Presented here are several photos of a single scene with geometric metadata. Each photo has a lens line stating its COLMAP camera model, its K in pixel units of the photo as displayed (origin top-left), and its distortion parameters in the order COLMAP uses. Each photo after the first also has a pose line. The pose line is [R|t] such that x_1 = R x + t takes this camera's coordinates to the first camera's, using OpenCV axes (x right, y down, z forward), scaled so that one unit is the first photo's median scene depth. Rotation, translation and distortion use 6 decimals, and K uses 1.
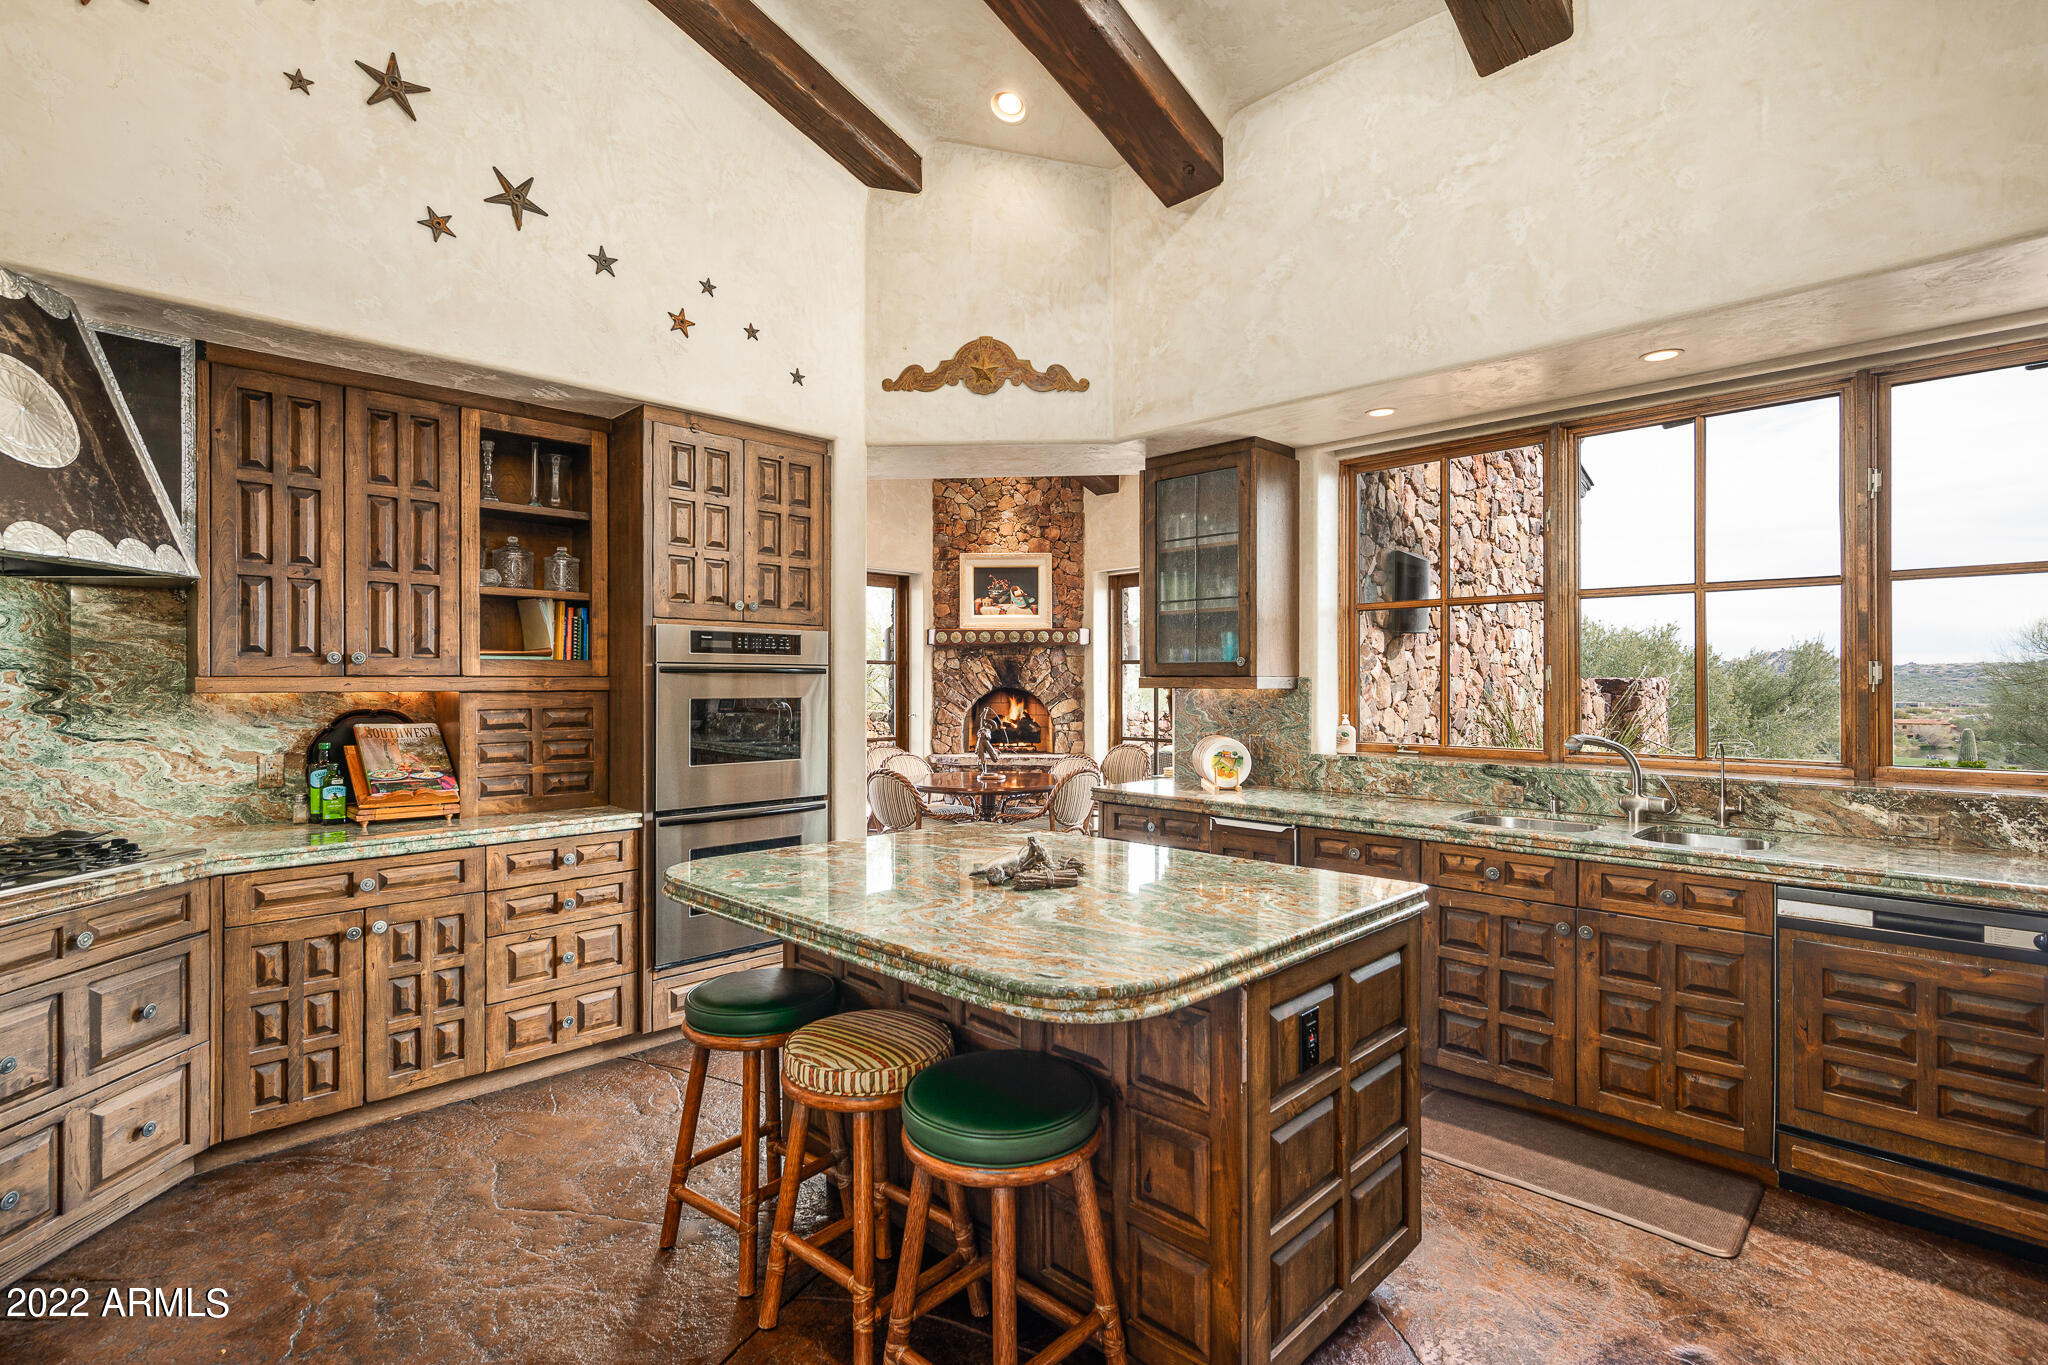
lens RADIAL K [[948.9, 0, 1021.6], [0, 948.9, 676.6], [0, 0, 1]] dist [0.004938, 0.000121]
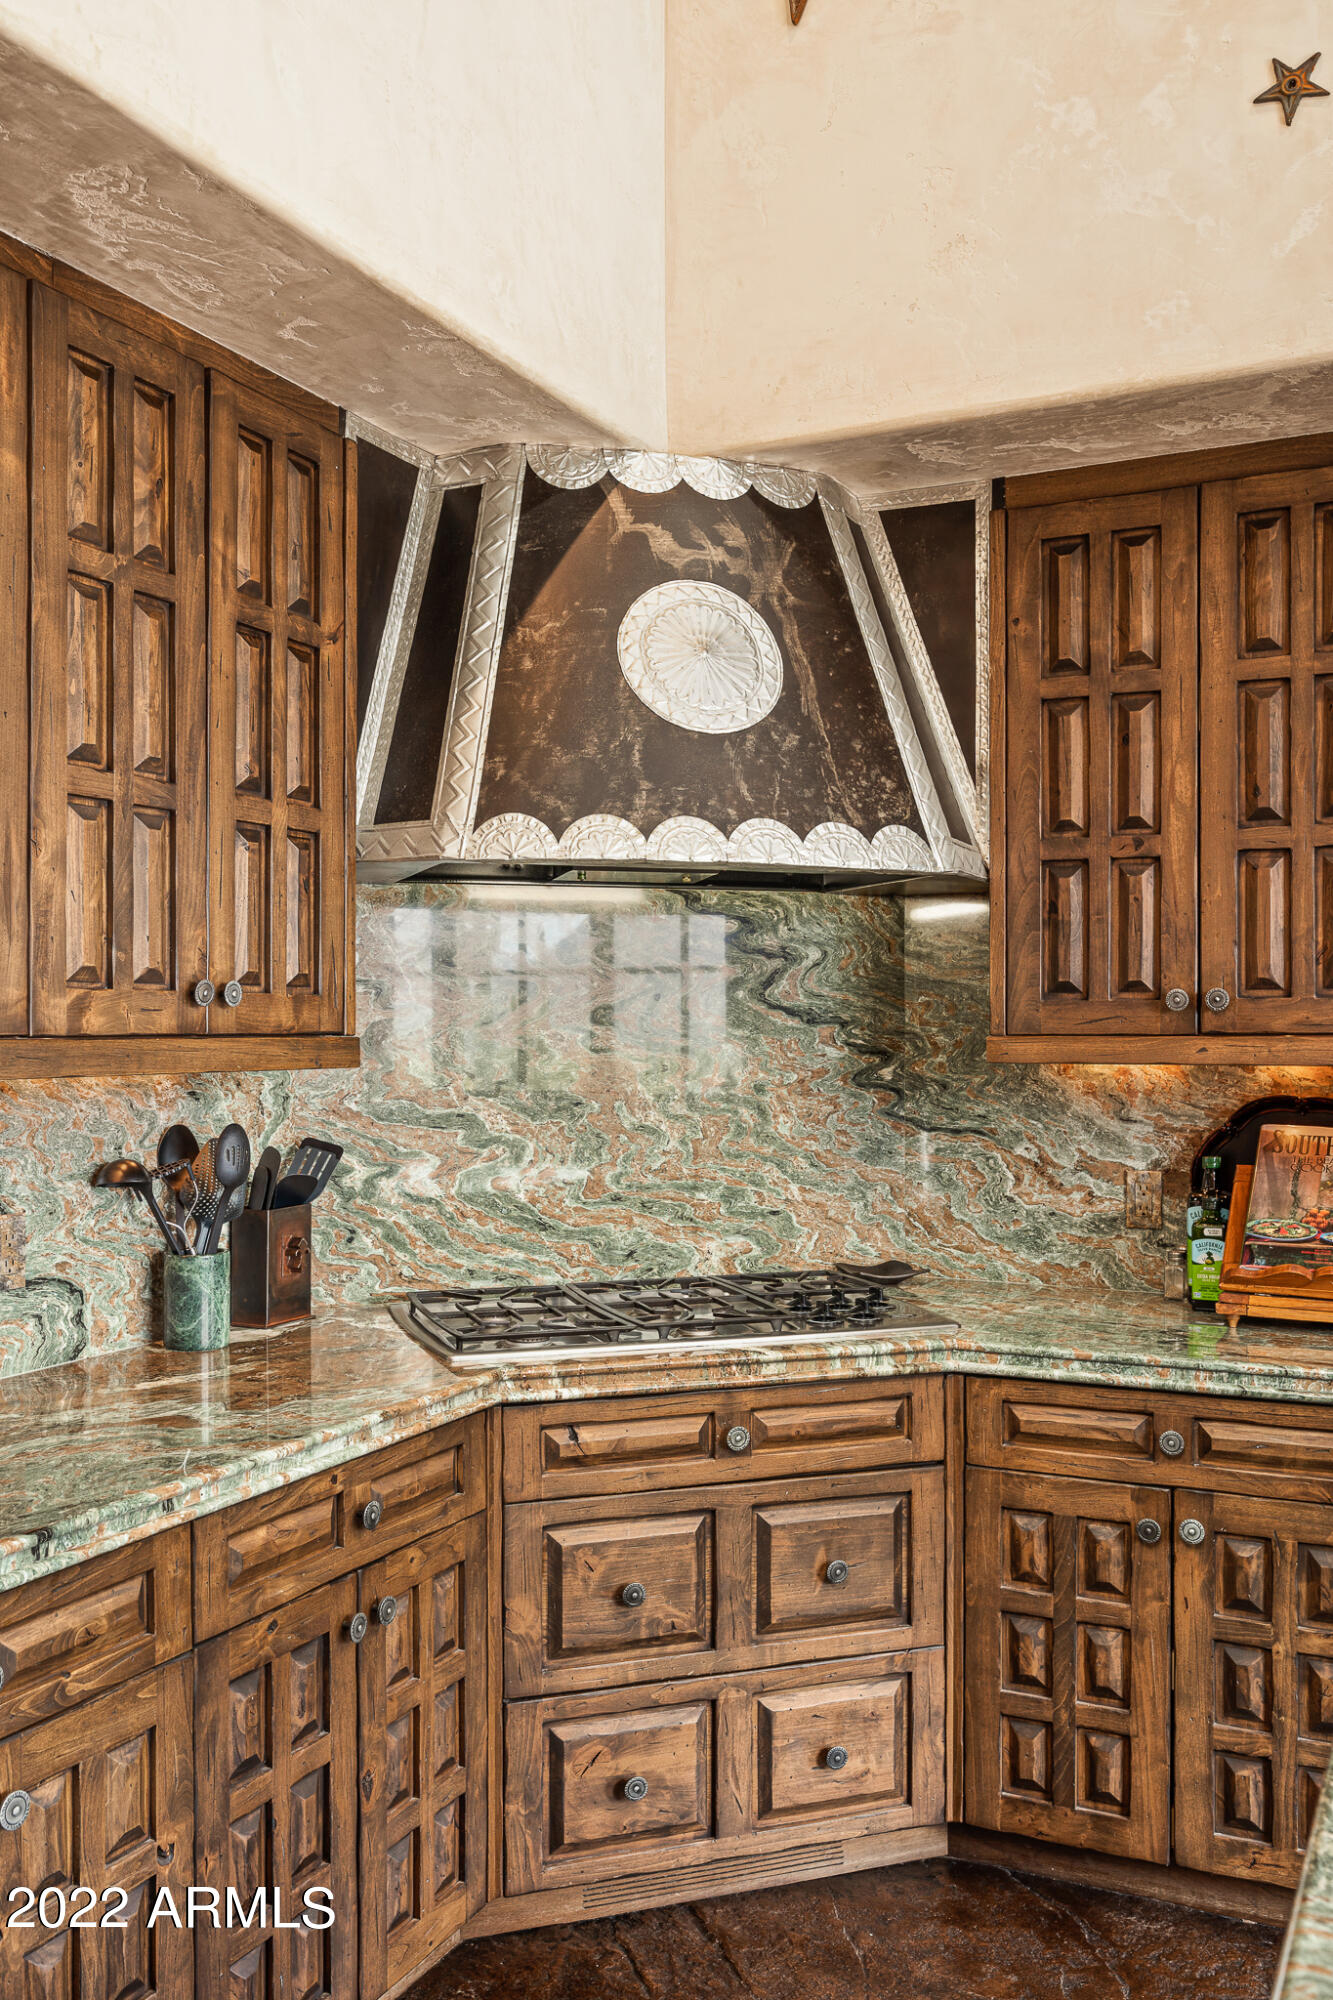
lens RADIAL K [[1736.9, 0, 664.3], [0, 1736.9, 1021.2], [0, 0, 1]] dist [0.001667, -0.009699]
pose [[0.324655, 0.001666, -0.945831, 0.110707], [0.006459, 0.999971, 0.003978, -0.014584], [0.945810, -0.007401, 0.324635, 0.439836]]
